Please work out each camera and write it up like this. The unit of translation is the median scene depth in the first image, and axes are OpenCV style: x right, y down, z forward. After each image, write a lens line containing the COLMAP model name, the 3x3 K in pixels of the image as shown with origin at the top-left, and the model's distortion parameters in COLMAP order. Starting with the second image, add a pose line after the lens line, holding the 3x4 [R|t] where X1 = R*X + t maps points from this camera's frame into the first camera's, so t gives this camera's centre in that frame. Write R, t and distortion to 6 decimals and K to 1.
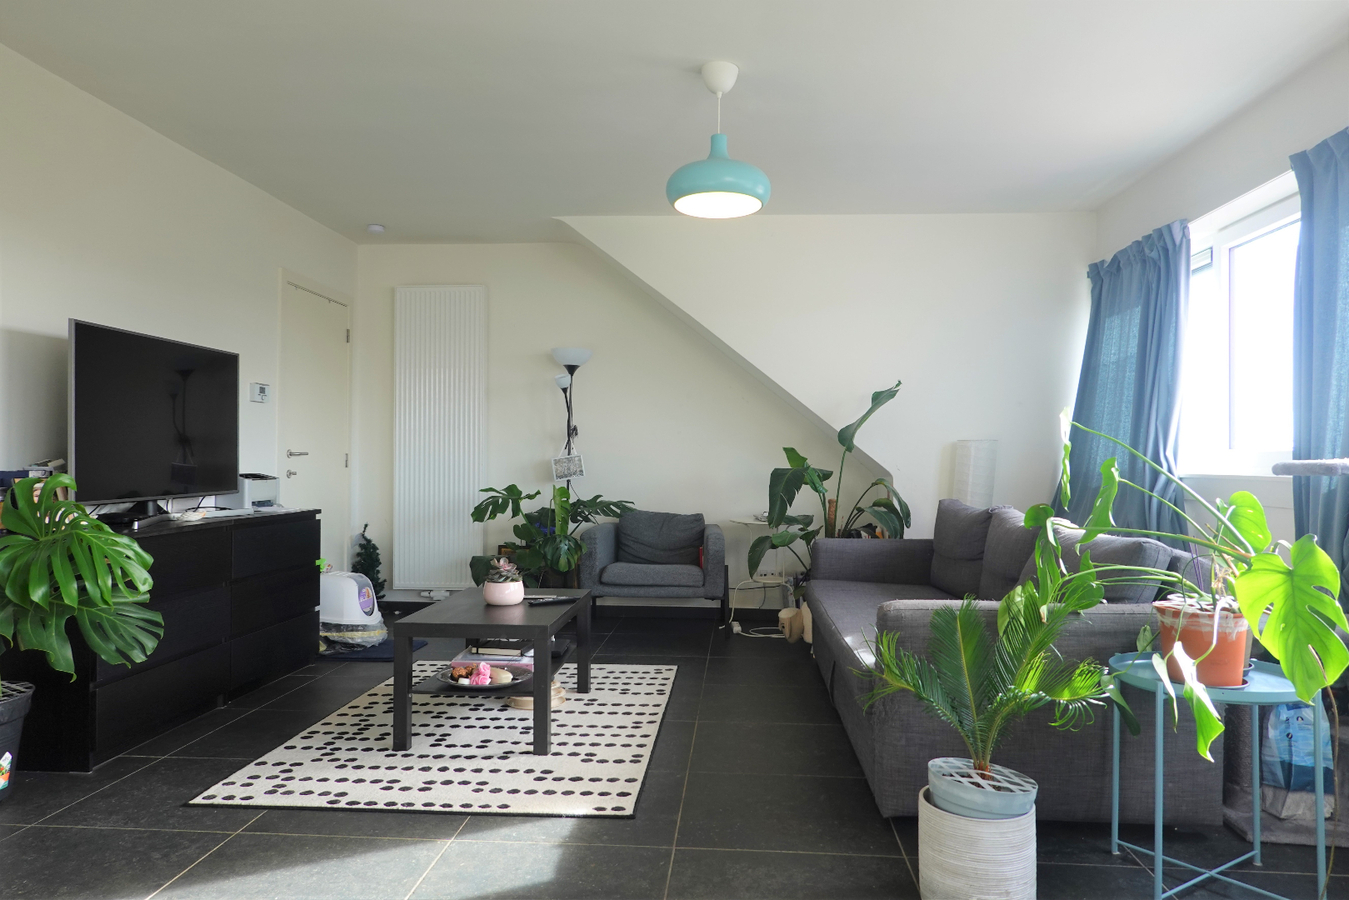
lens RADIAL K [[920.5, 0, 676.1], [0, 920.5, 441.6], [0, 0, 1]] dist [-0.002019, 0.000148]
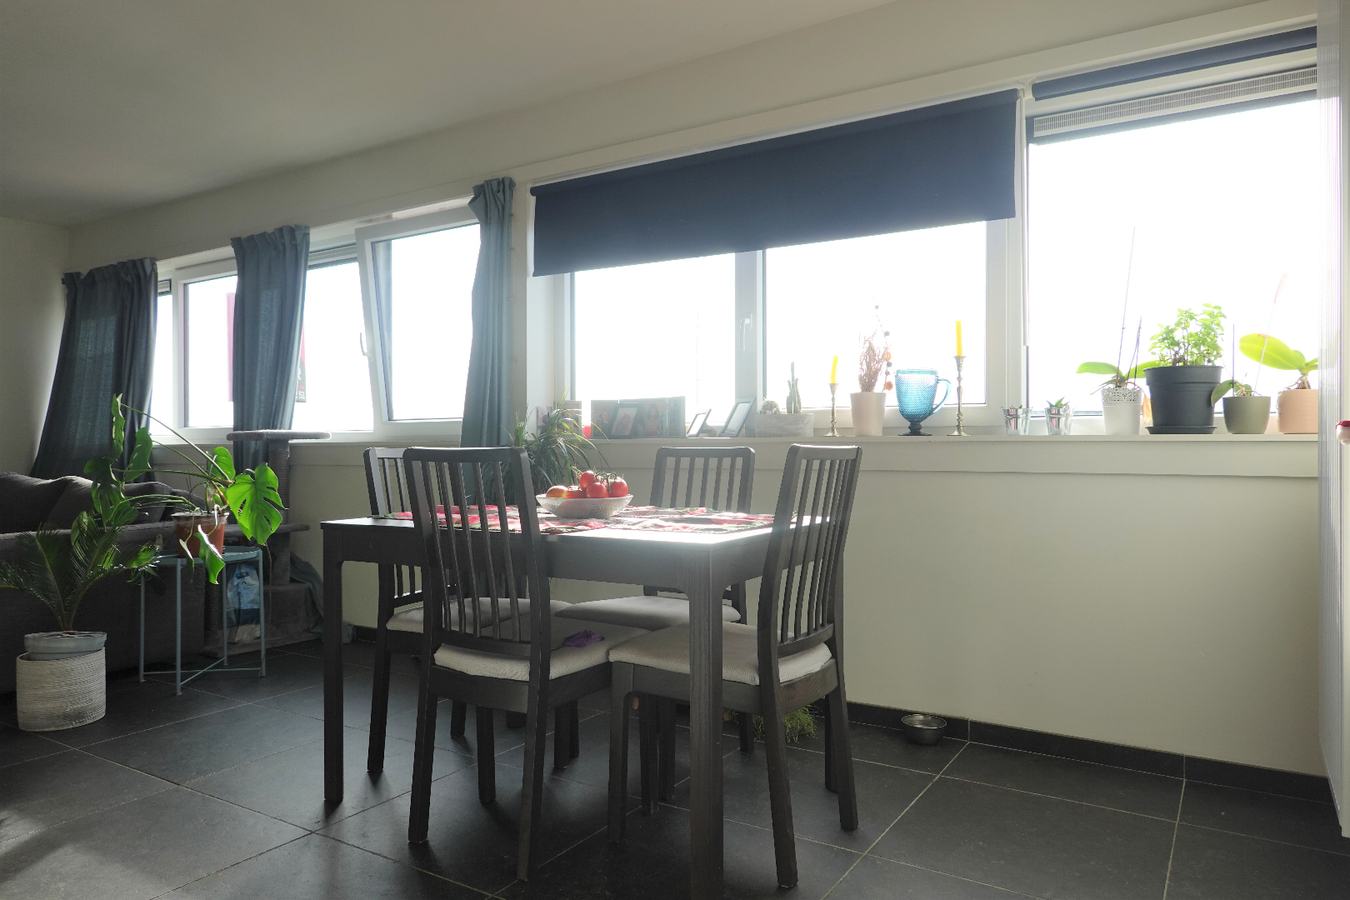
lens RADIAL K [[921.2, 0, 676.6], [0, 921.2, 441.6], [0, 0, 1]] dist [-0.002019, 0.000148]
pose [[0.468225, -0.007379, 0.883578, -0.391903], [-0.004190, 0.999935, 0.010571, 0.016995], [-0.883599, -0.008652, 0.468164, -0.436508]]
